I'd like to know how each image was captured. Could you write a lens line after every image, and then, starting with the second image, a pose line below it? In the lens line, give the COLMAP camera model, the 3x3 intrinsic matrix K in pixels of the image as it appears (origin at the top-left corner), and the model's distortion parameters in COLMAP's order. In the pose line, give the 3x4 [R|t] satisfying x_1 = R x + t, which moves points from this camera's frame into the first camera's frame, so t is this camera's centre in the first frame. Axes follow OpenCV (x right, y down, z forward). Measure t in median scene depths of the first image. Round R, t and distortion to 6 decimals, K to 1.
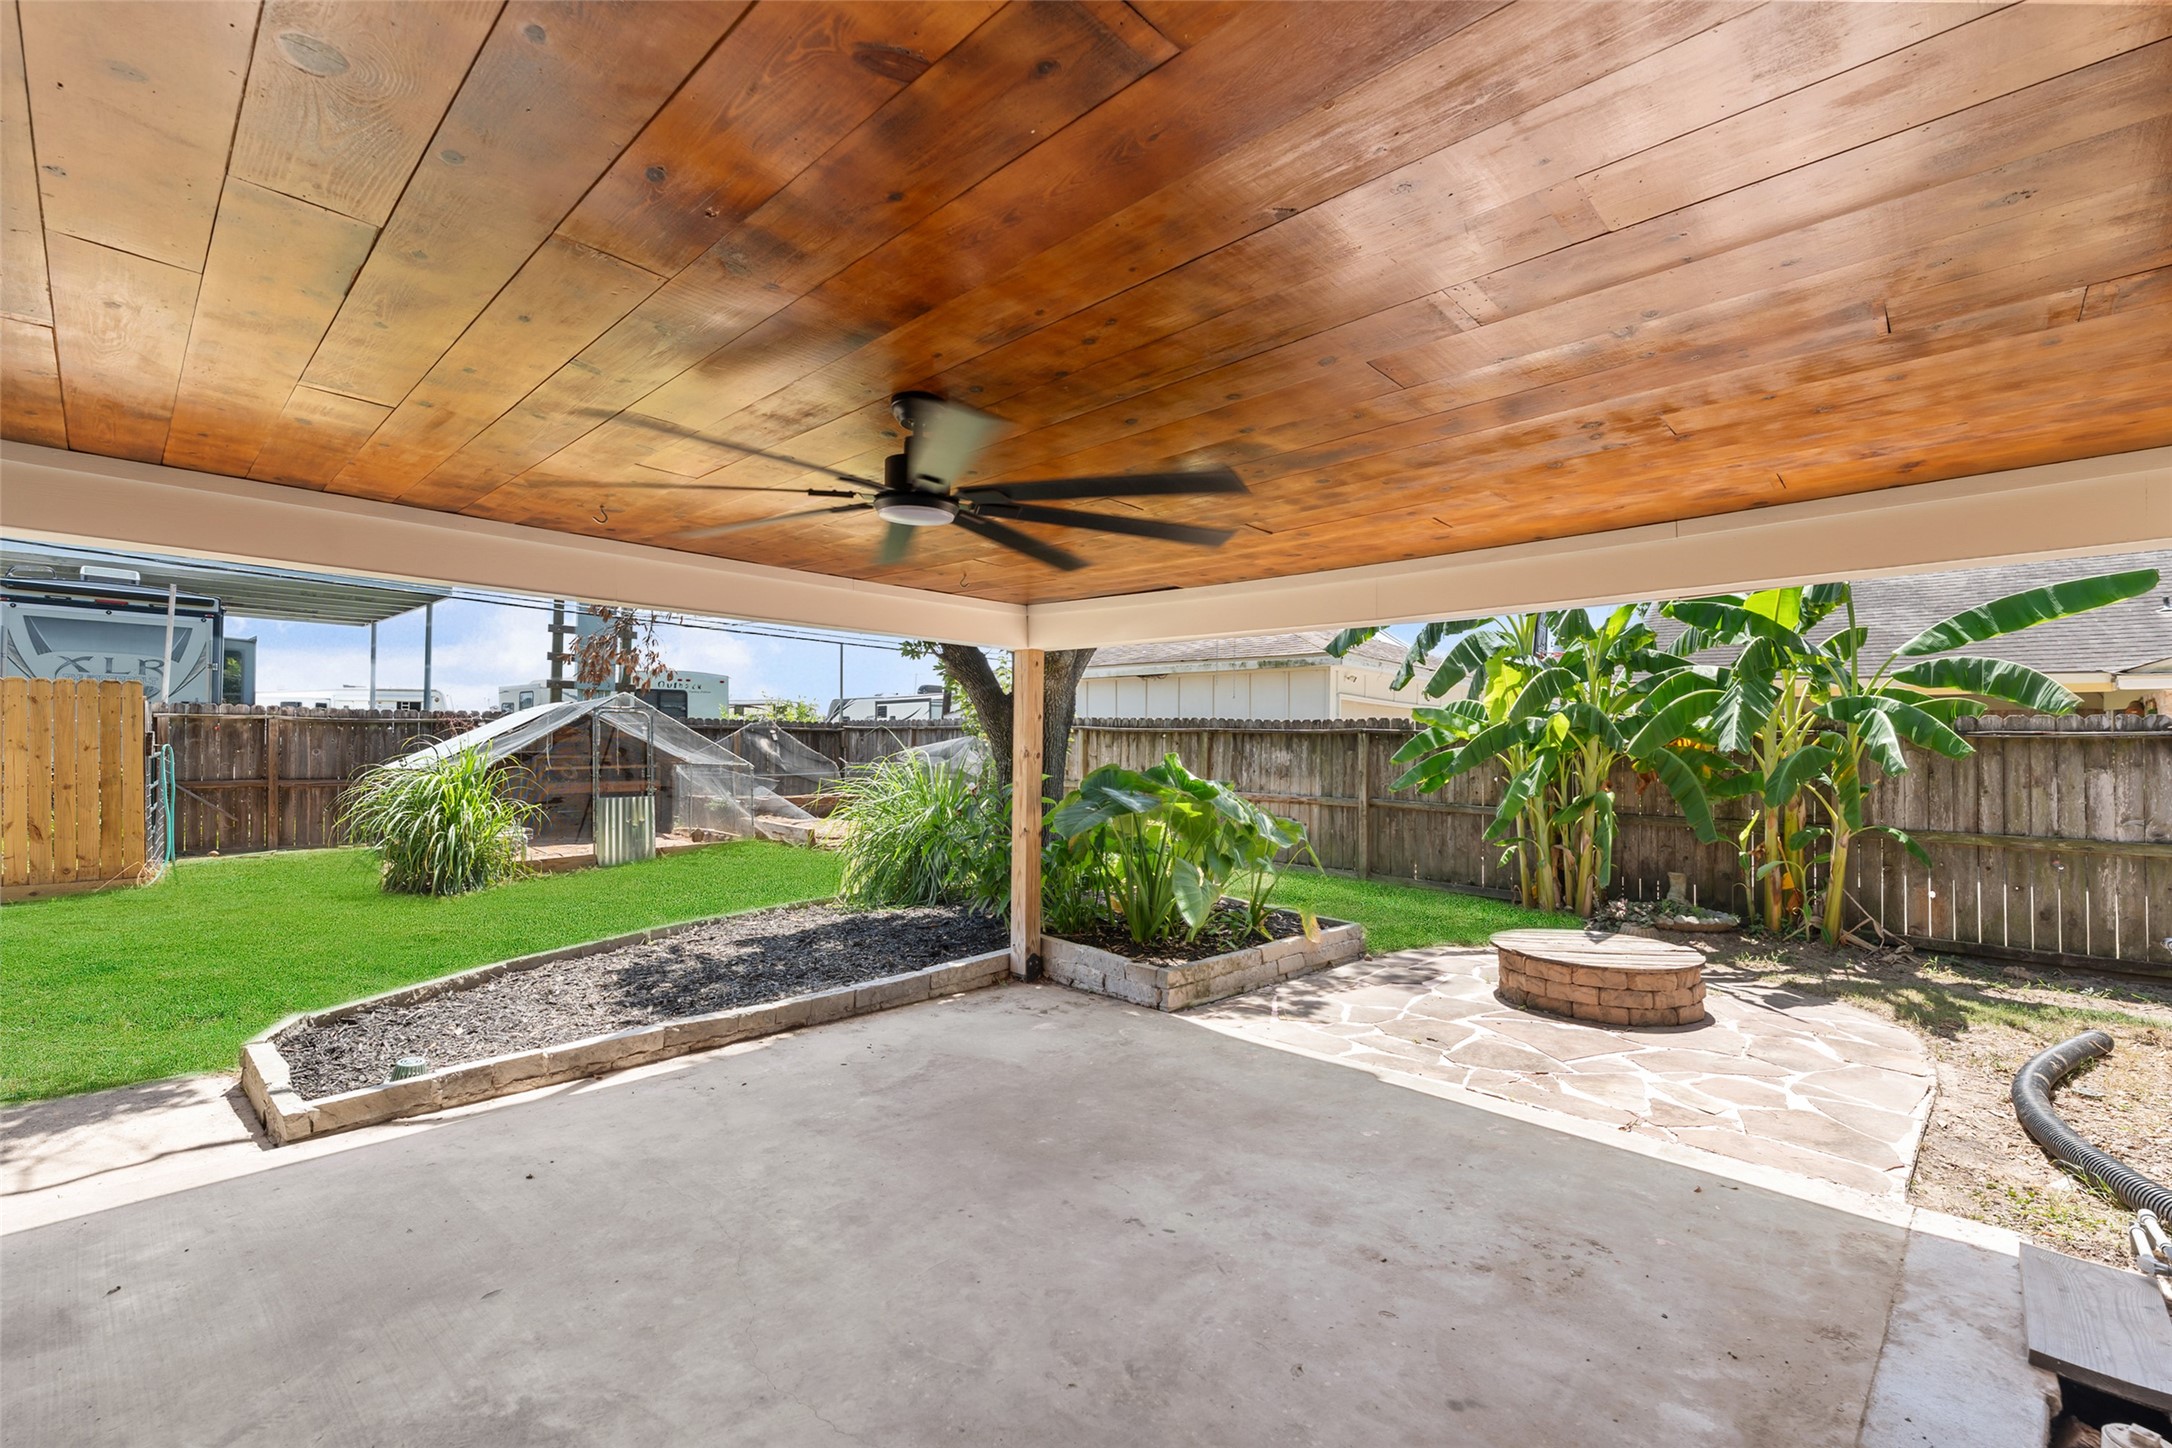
lens RADIAL K [[929.0, 0, 1086.0], [0, 929.0, 724.0], [0, 0, 1]] dist [0.001440, 0.000200]
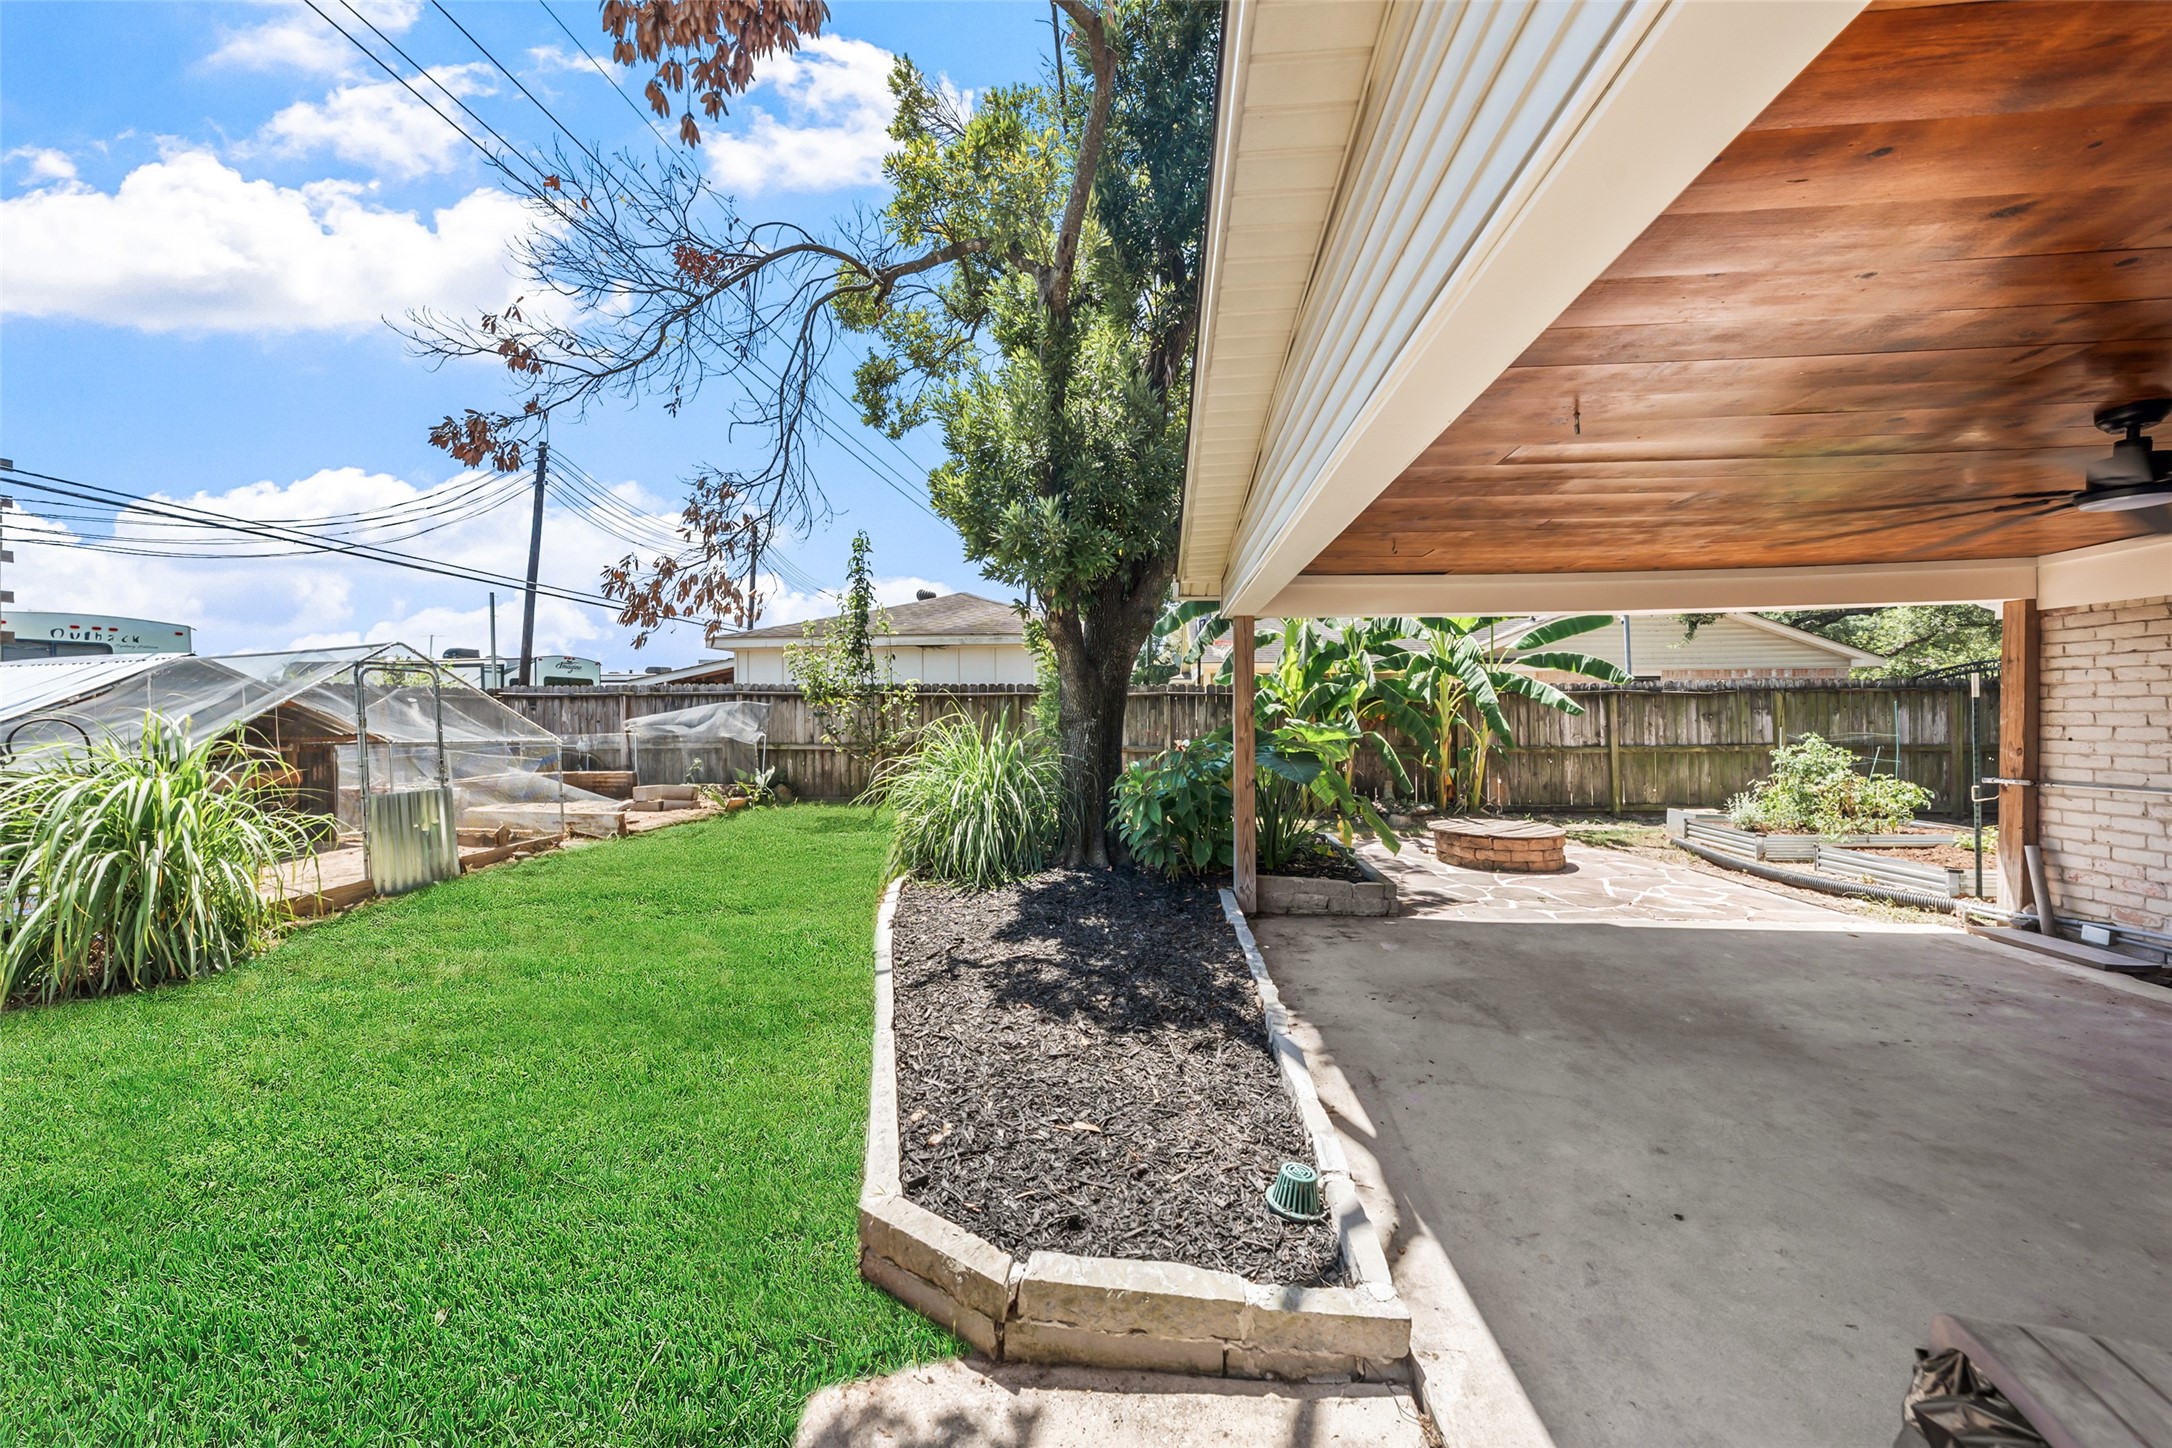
lens RADIAL K [[738.7, 0, 1077.0], [0, 738.7, 723.3], [0, 0, 1]] dist [-0.002348, -0.000106]
pose [[0.785566, -0.026747, 0.618200, -0.839986], [0.001461, 0.999143, 0.041372, 0.010248], [-0.618777, -0.031598, 0.784931, 0.491616]]
